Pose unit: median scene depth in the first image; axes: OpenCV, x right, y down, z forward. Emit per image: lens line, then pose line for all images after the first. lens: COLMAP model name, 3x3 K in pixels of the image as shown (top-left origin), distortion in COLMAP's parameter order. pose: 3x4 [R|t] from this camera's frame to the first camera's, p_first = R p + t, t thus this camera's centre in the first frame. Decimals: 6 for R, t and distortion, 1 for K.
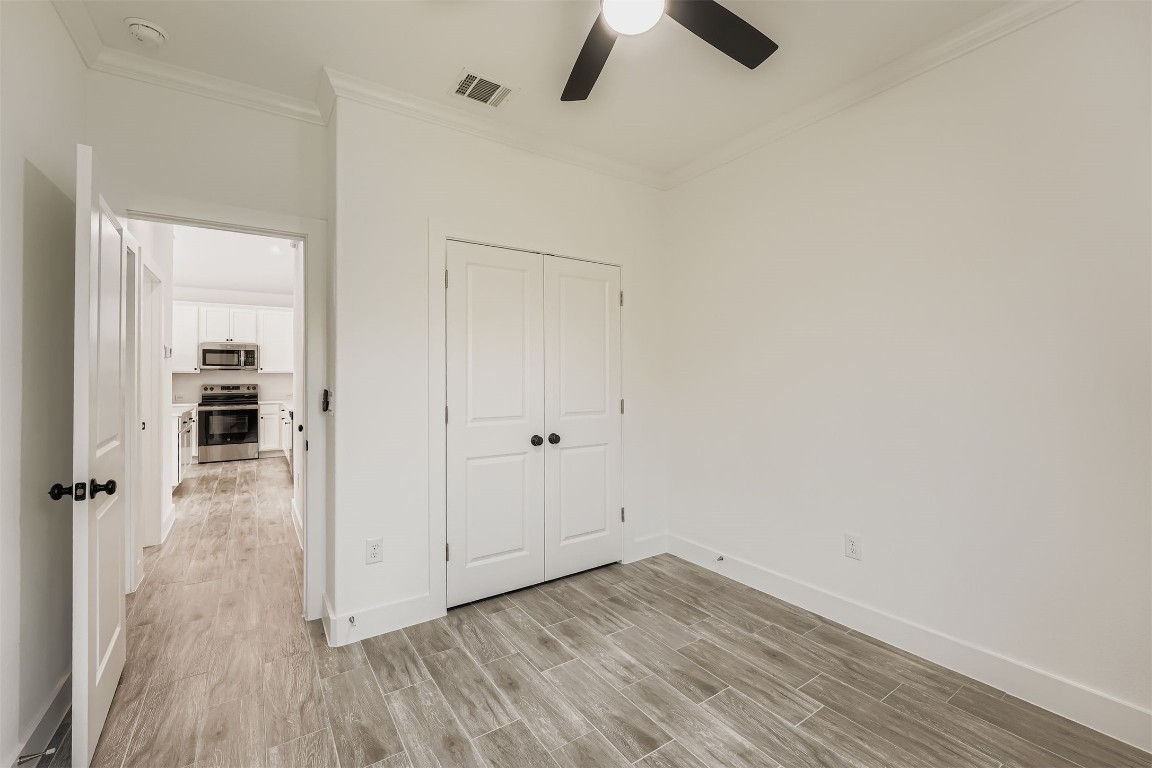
lens RADIAL K [[476.0, 0, 565.3], [0, 476.0, 378.9], [0, 0, 1]] dist [-0.011396, -0.000030]
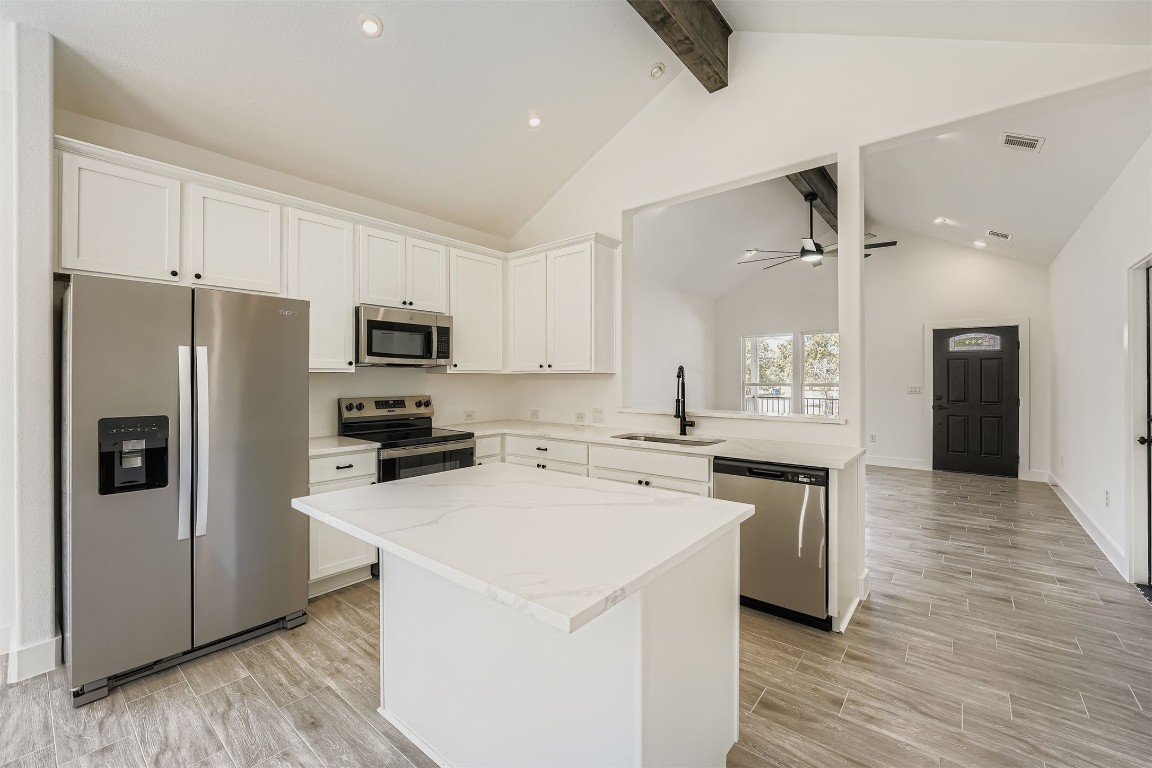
lens RADIAL K [[476.0, 0, 572.5], [0, 476.0, 376.8], [0, 0, 1]] dist [-0.011396, -0.000030]
pose [[0.952981, -0.002254, 0.303021, -0.166253], [0.001869, 0.999997, 0.001560, -0.002190], [-0.303023, -0.000920, 0.952983, 0.118488]]
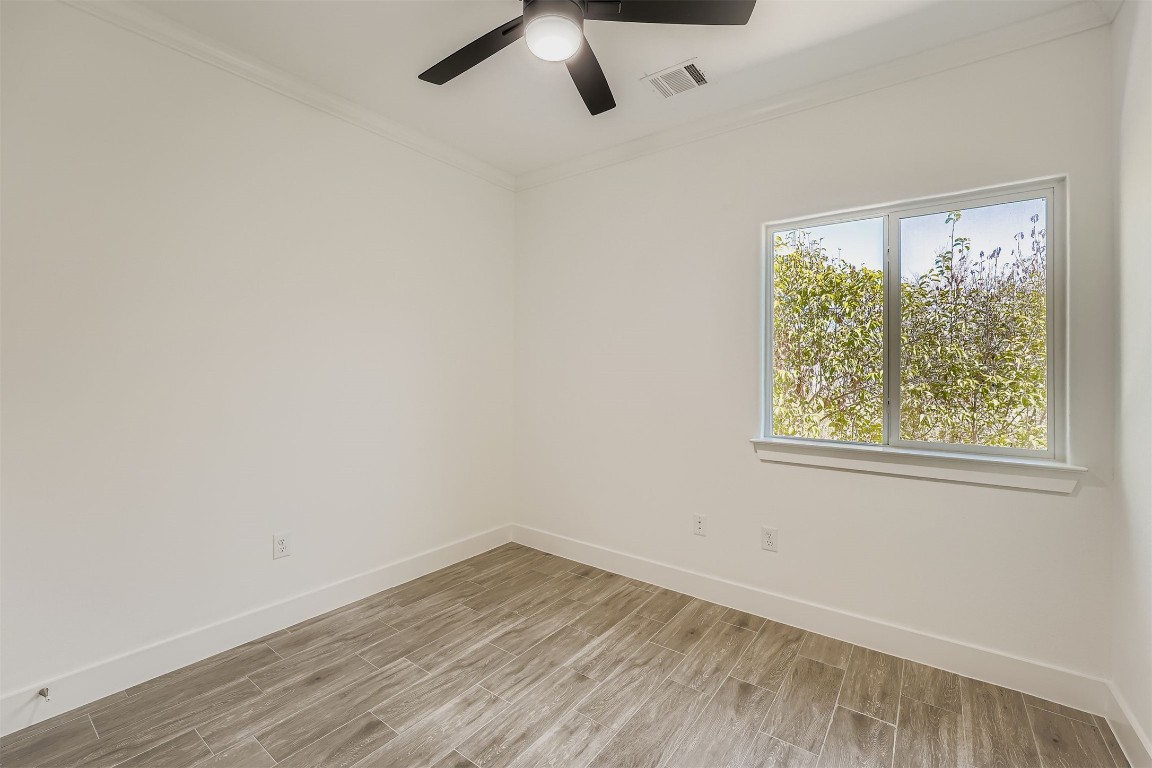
lens RADIAL K [[476.0, 0, 574.5], [0, 476.0, 377.9], [0, 0, 1]] dist [-0.011396, -0.000030]
pose [[-0.332102, -0.006322, 0.943222, -0.944846], [-0.004327, 0.999977, 0.005179, -0.010227], [-0.943234, -0.002361, -0.332122, 1.350569]]
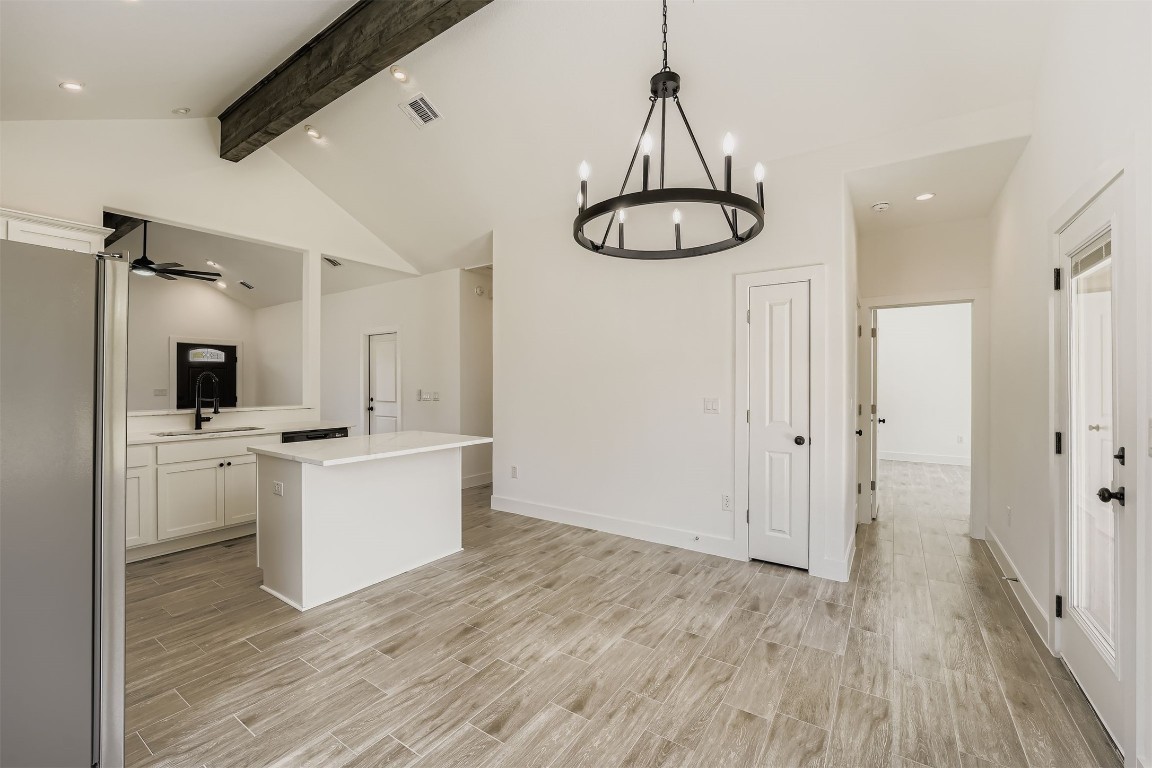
lens RADIAL K [[476.0, 0, 570.3], [0, 476.0, 381.3], [0, 0, 1]] dist [-0.011396, -0.000030]
pose [[-0.376505, -0.000592, 0.926414, -0.270688], [-0.003179, 0.999995, -0.000653, -0.002028], [-0.926409, -0.003190, -0.376505, 0.170647]]
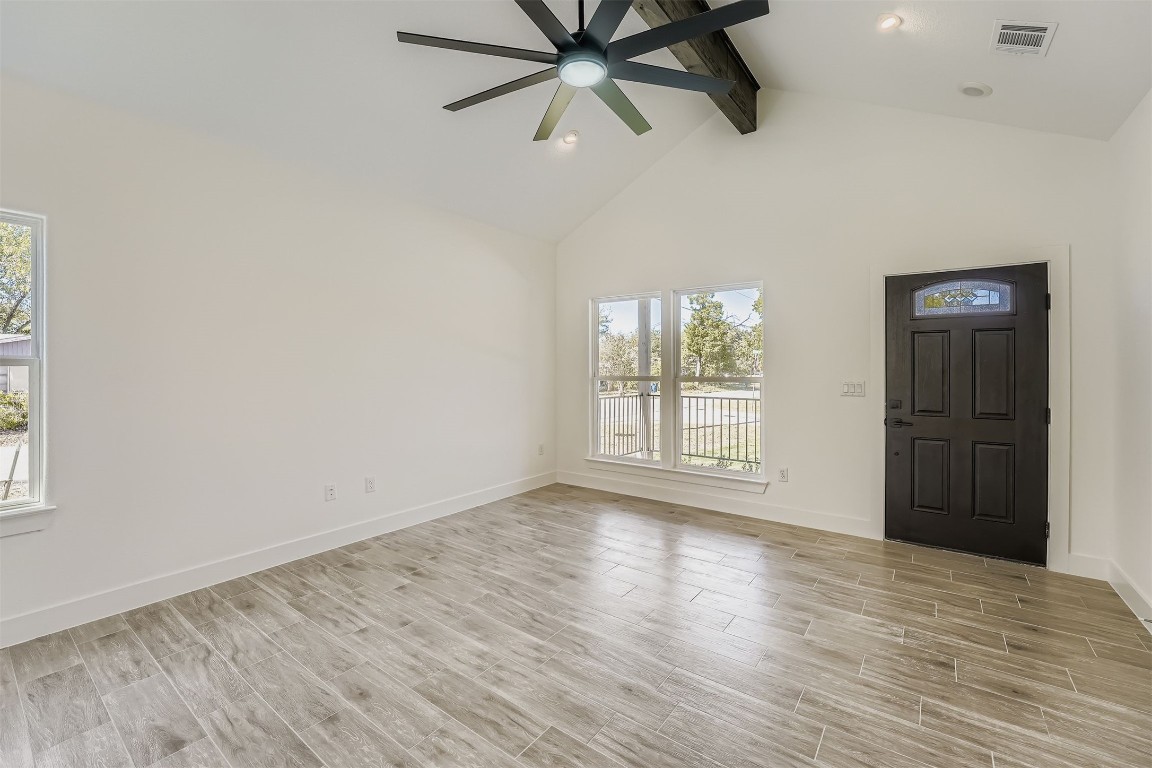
lens RADIAL K [[476.0, 0, 569.5], [0, 476.0, 365.7], [0, 0, 1]] dist [-0.011396, -0.000030]
pose [[0.945620, 0.000311, 0.325274, -0.054602], [-0.000448, 1.000000, 0.000345, -0.001383], [-0.325273, -0.000472, 0.945620, 0.189936]]
